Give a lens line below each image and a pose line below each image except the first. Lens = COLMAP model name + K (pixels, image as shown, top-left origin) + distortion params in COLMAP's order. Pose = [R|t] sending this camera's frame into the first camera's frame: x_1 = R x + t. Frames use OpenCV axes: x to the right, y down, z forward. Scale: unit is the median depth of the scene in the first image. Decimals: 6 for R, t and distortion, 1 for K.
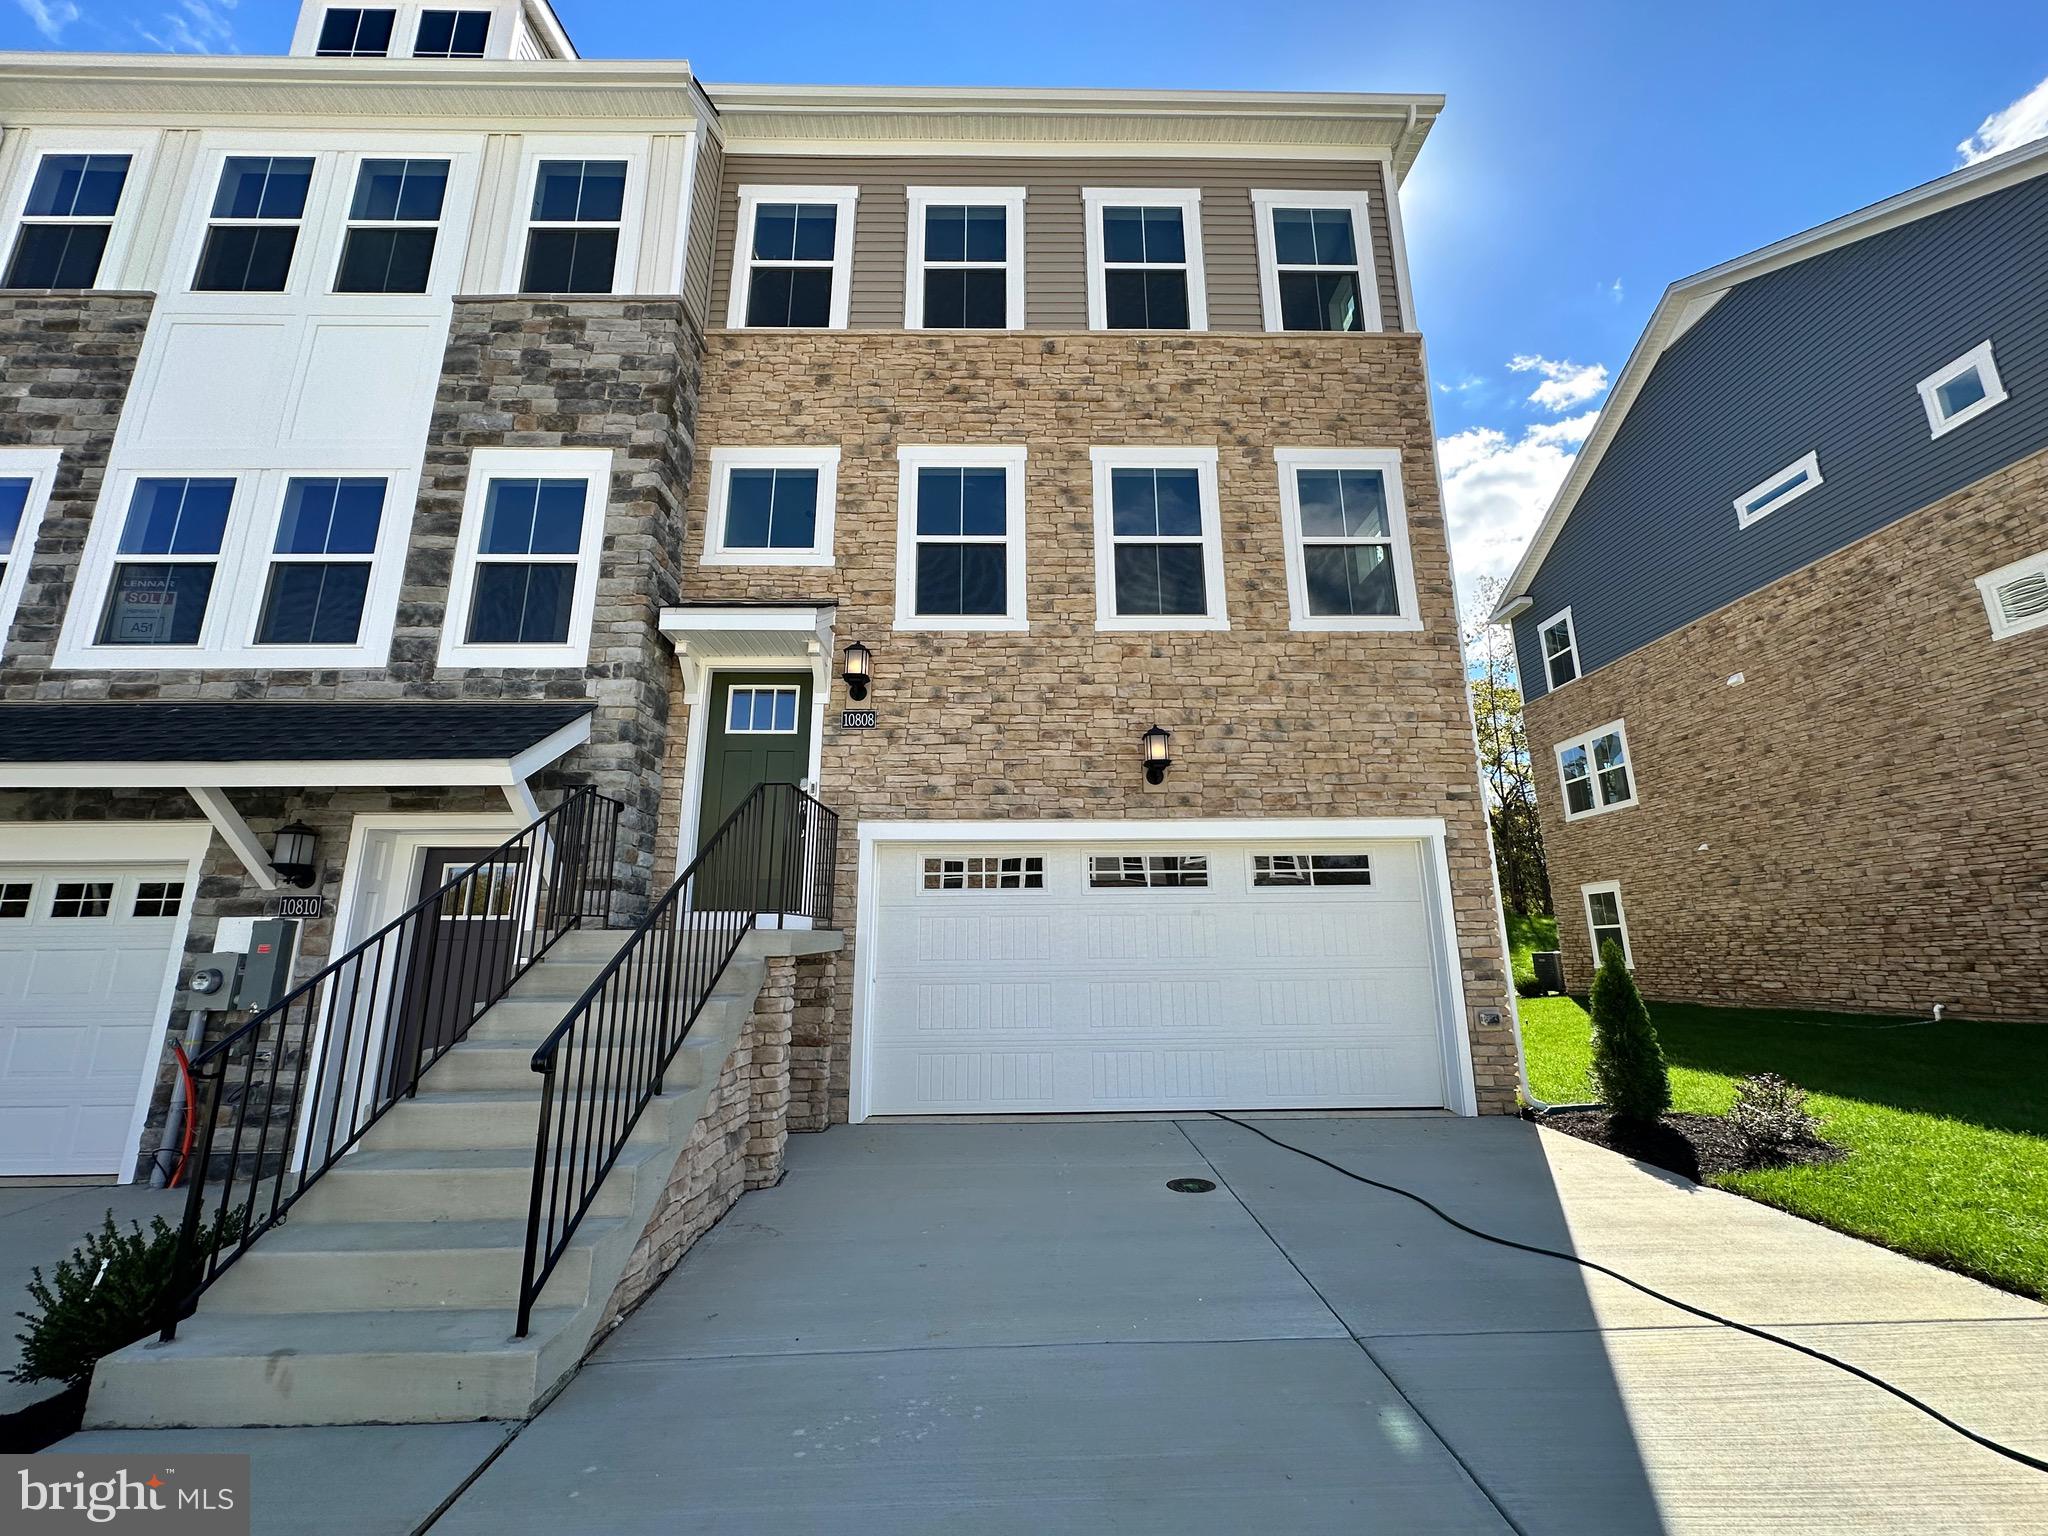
lens RADIAL K [[792.2, 0, 1024.5], [0, 792.2, 771.8], [0, 0, 1]] dist [-0.002481, 0.000520]
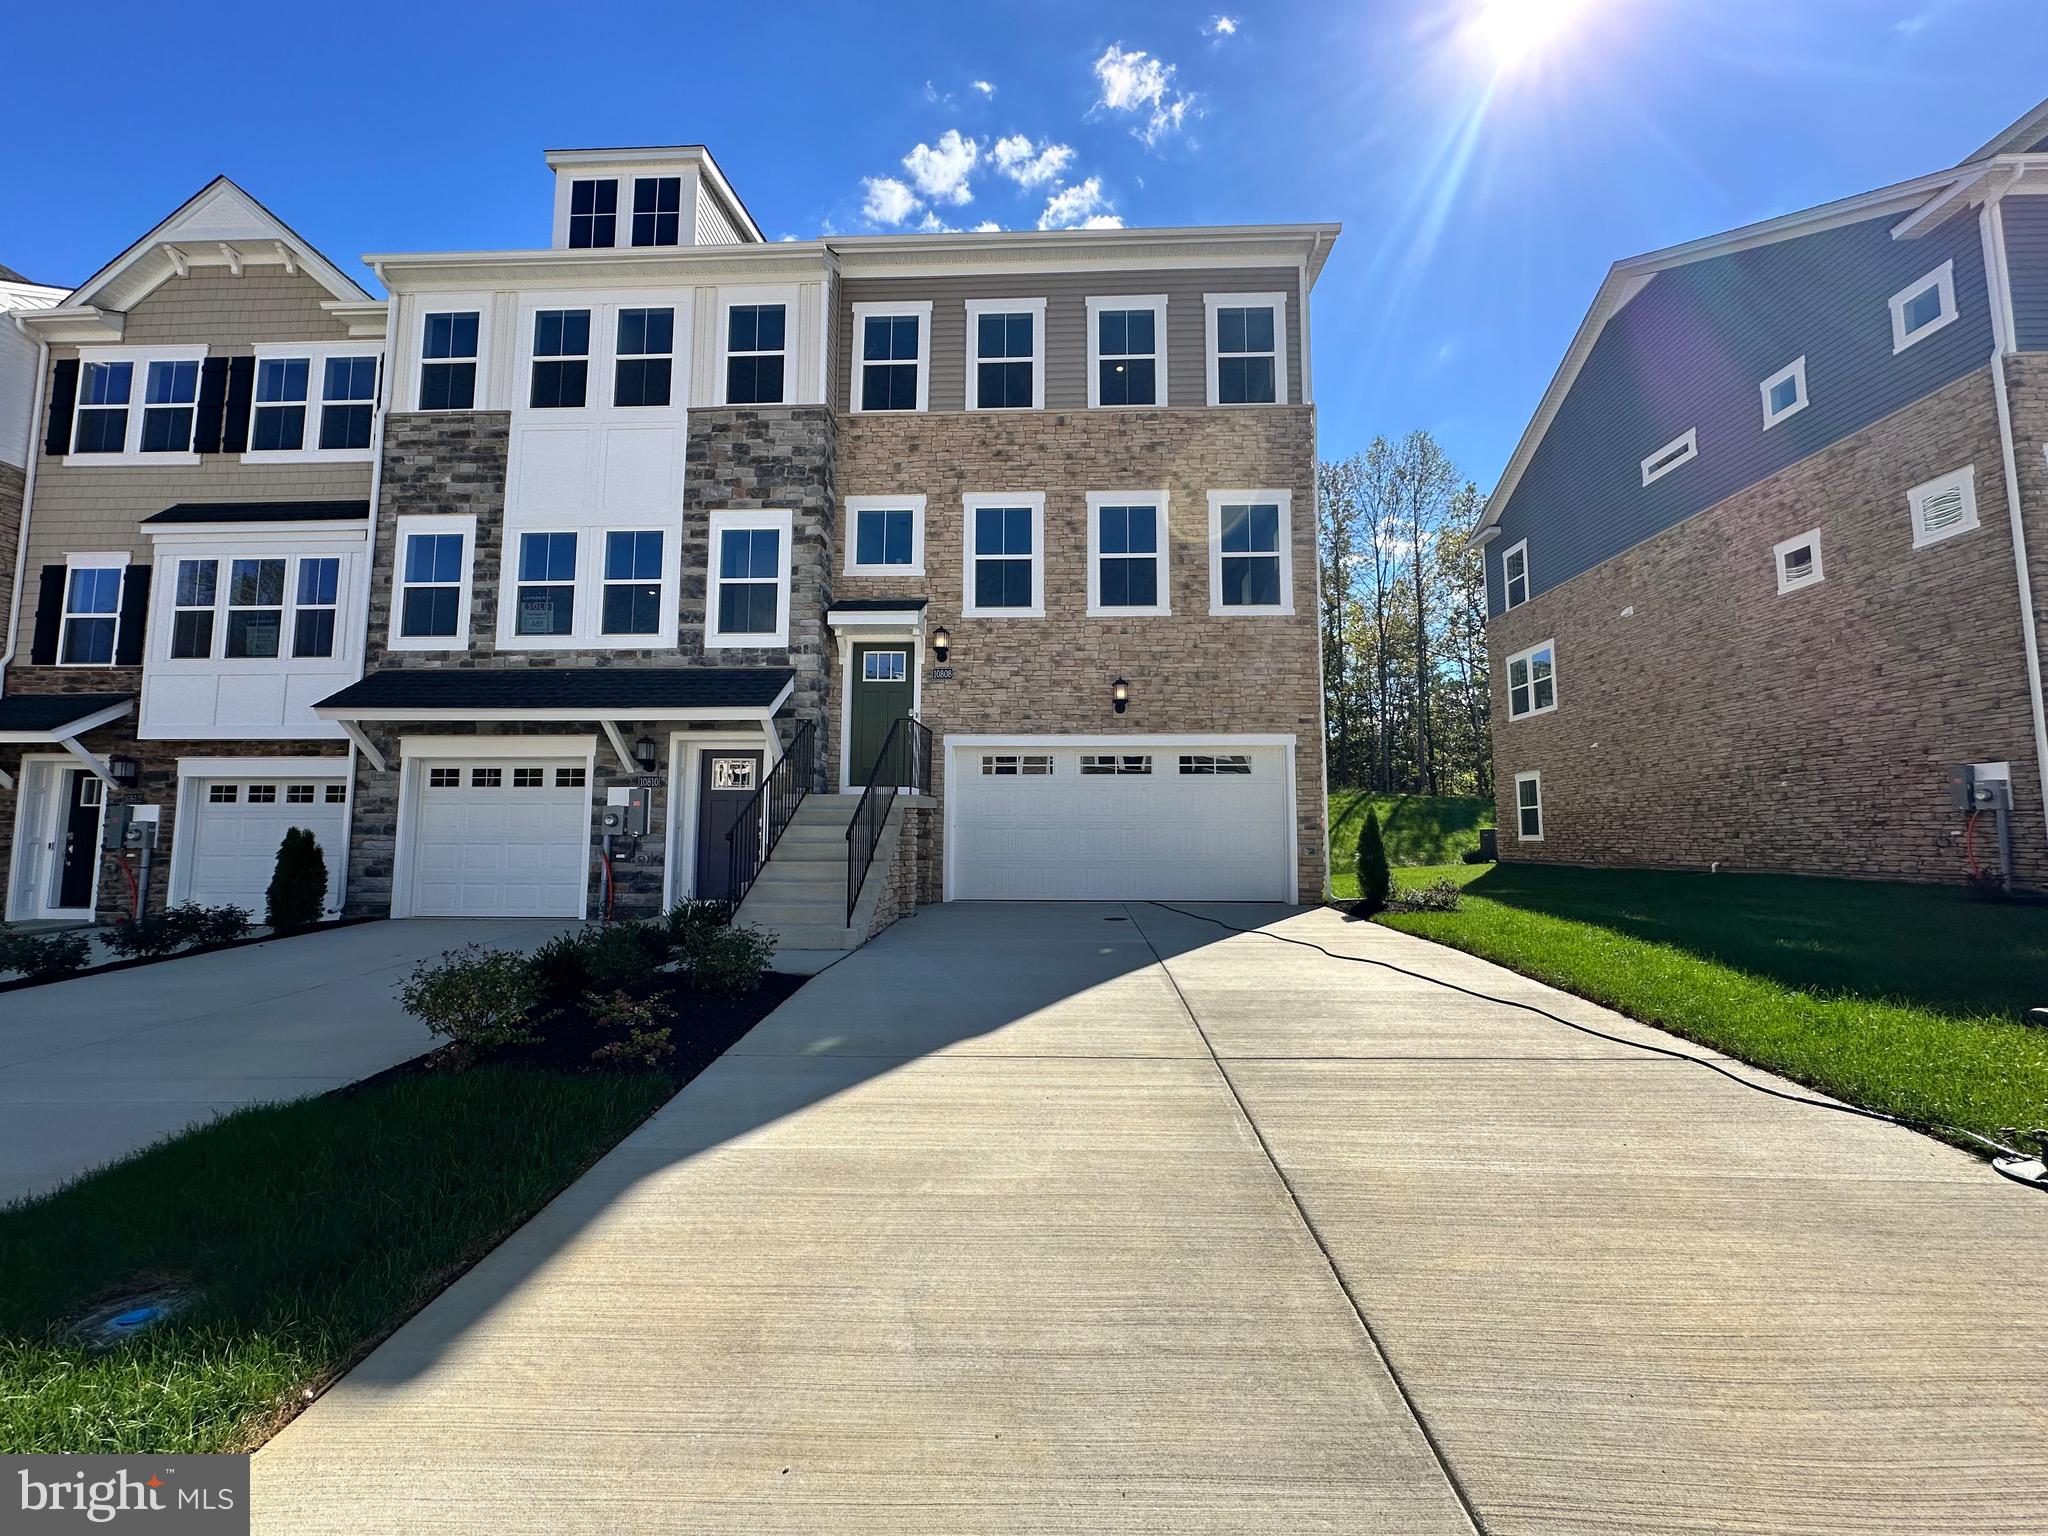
lens RADIAL K [[814.8, 0, 1032.2], [0, 814.8, 767.9], [0, 0, 1]] dist [-0.012352, 0.012267]
pose [[0.998355, 0.006062, -0.057013, 0.076698], [0.001980, 0.990156, 0.139951, -0.107147], [0.057300, -0.139834, 0.988516, -0.698185]]
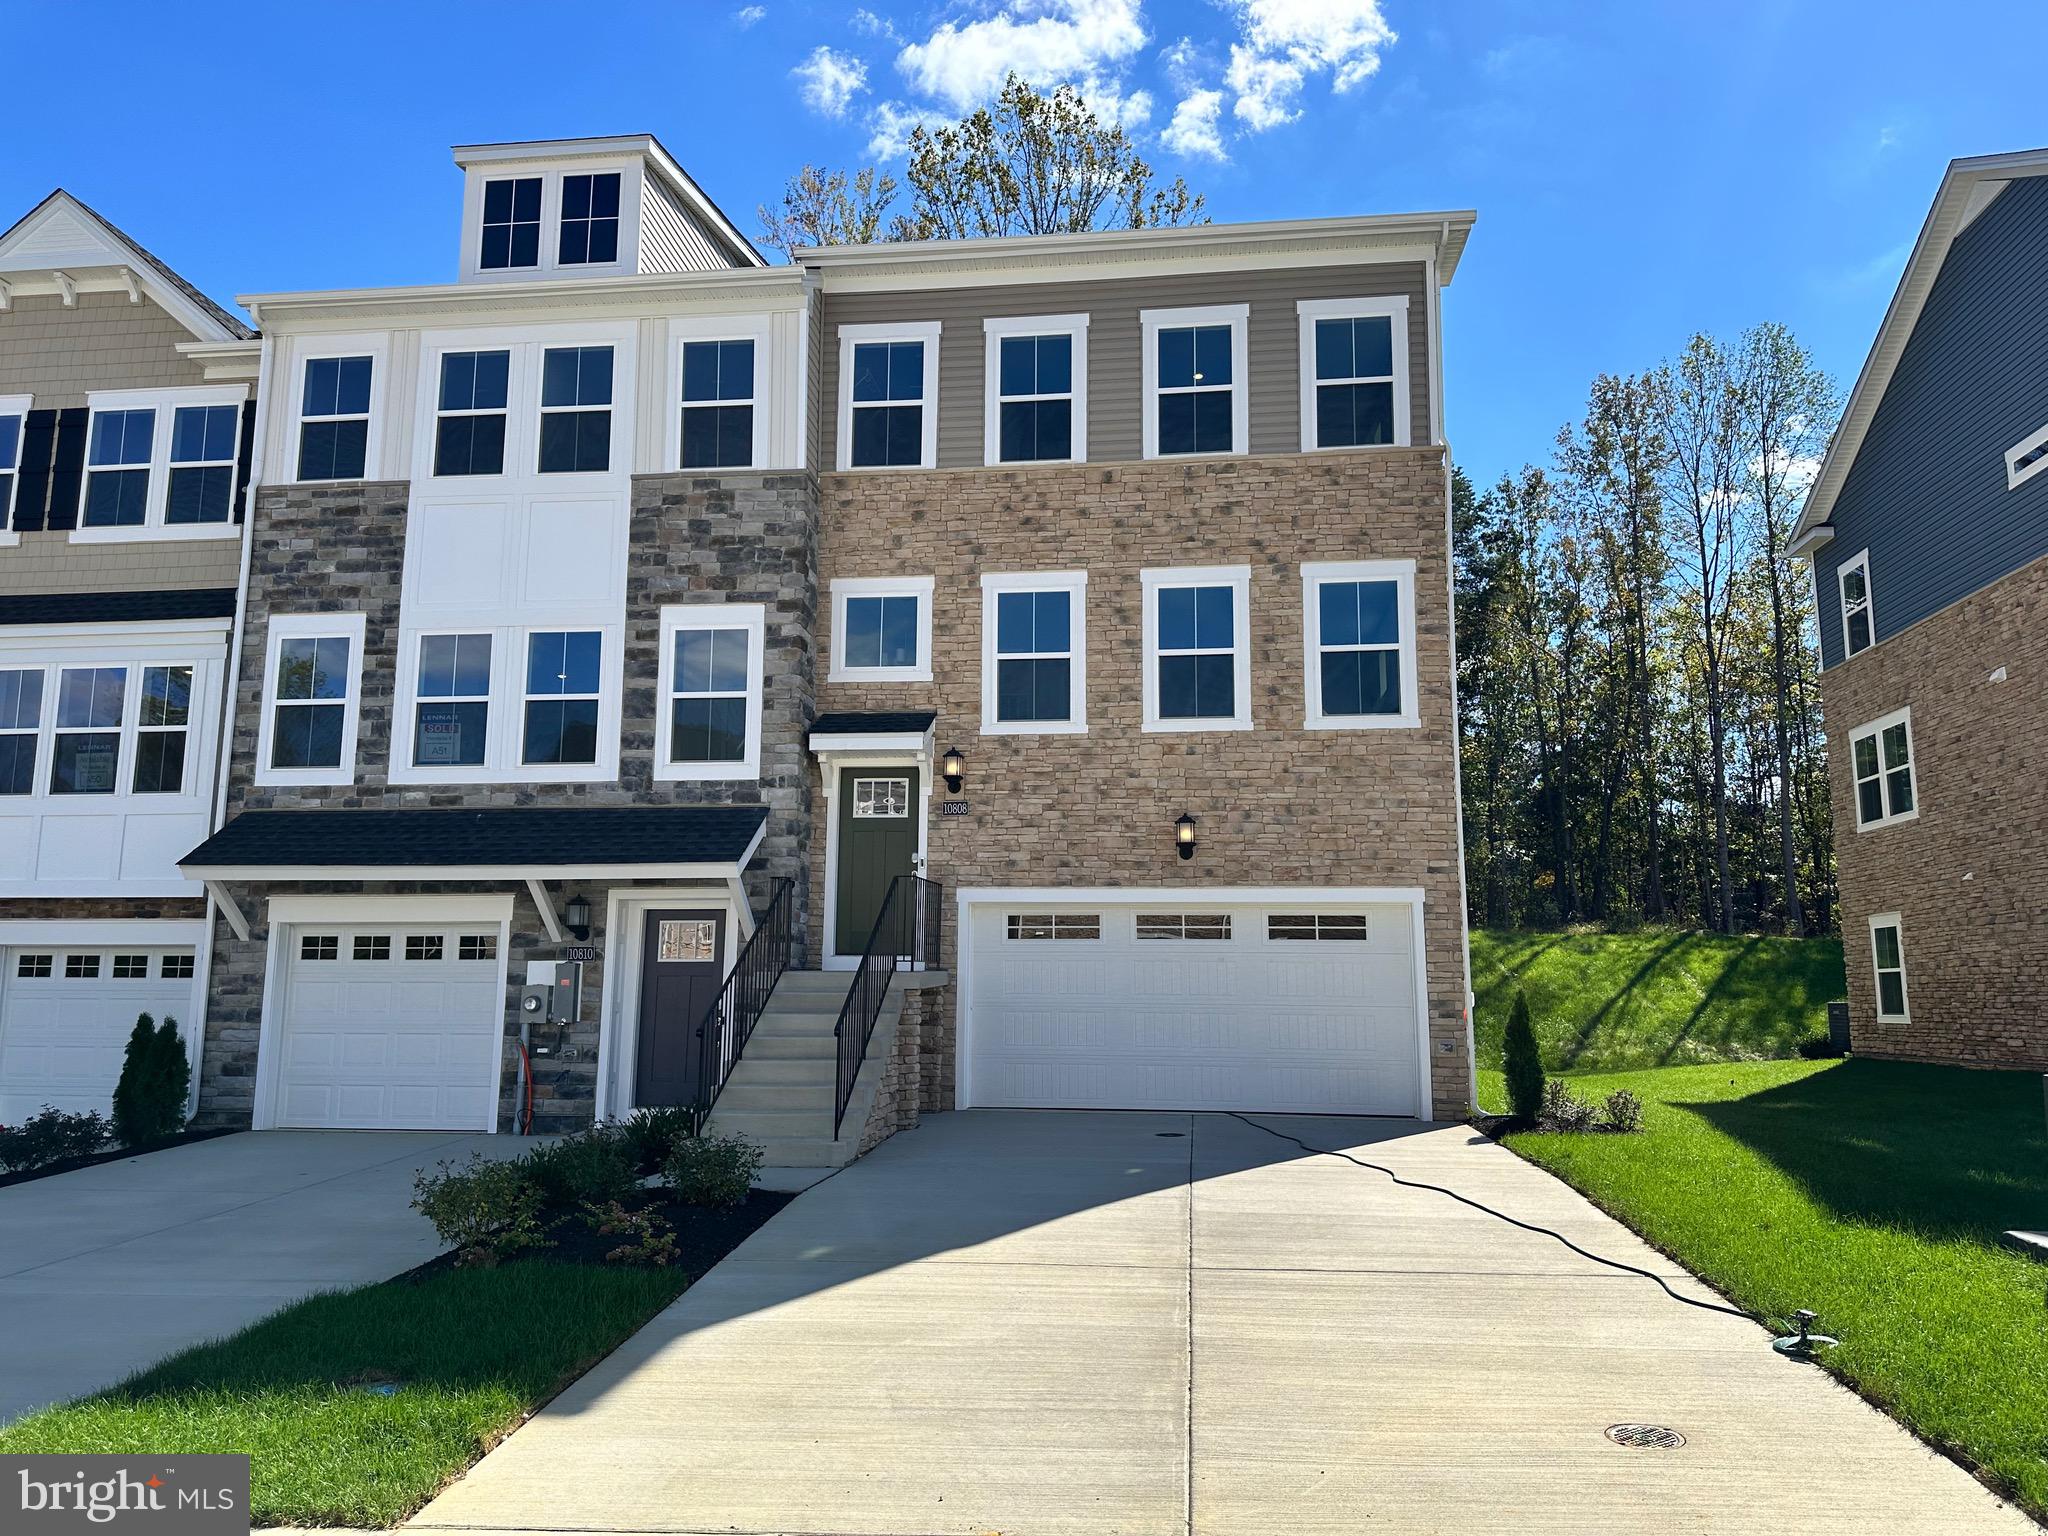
lens RADIAL K [[1442.4, 0, 1029.6], [0, 1442.4, 775.4], [0, 0, 1]] dist [0.158195, -0.264419]
pose [[0.990894, -0.006345, -0.134498, 0.222399], [0.016899, 0.996851, 0.077472, -0.293618], [0.133583, -0.079039, 0.987881, -1.274546]]
